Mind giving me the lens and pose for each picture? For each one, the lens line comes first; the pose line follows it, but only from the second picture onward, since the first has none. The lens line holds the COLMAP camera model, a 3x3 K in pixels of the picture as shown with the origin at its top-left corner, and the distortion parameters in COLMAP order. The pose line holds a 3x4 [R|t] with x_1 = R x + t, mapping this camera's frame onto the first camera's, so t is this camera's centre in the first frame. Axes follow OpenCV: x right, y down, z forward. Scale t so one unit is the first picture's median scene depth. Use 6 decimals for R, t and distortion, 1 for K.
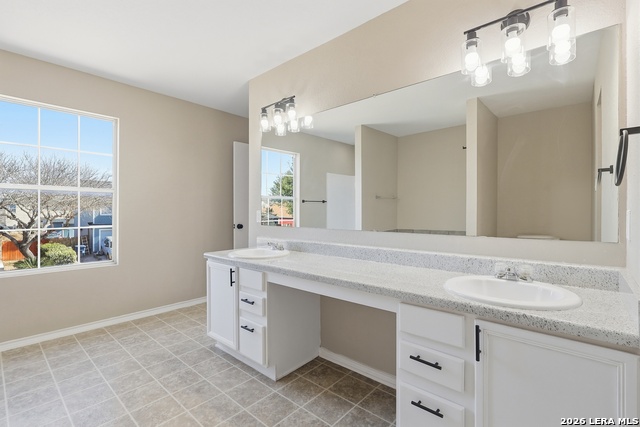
lens RADIAL K [[301.4, 0, 320.5], [0, 301.4, 208.4], [0, 0, 1]] dist [-0.002055, -0.000477]
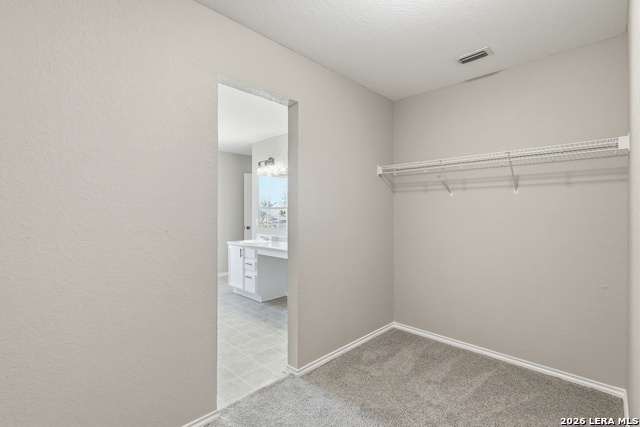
lens RADIAL K [[301.4, 0, 321.0], [0, 301.4, 216.4], [0, 0, 1]] dist [-0.002055, -0.000477]
pose [[0.998027, 0.004707, -0.062605, 0.349123], [-0.003820, 0.999891, 0.014280, -0.040943], [0.062666, -0.014012, 0.997936, -0.929006]]
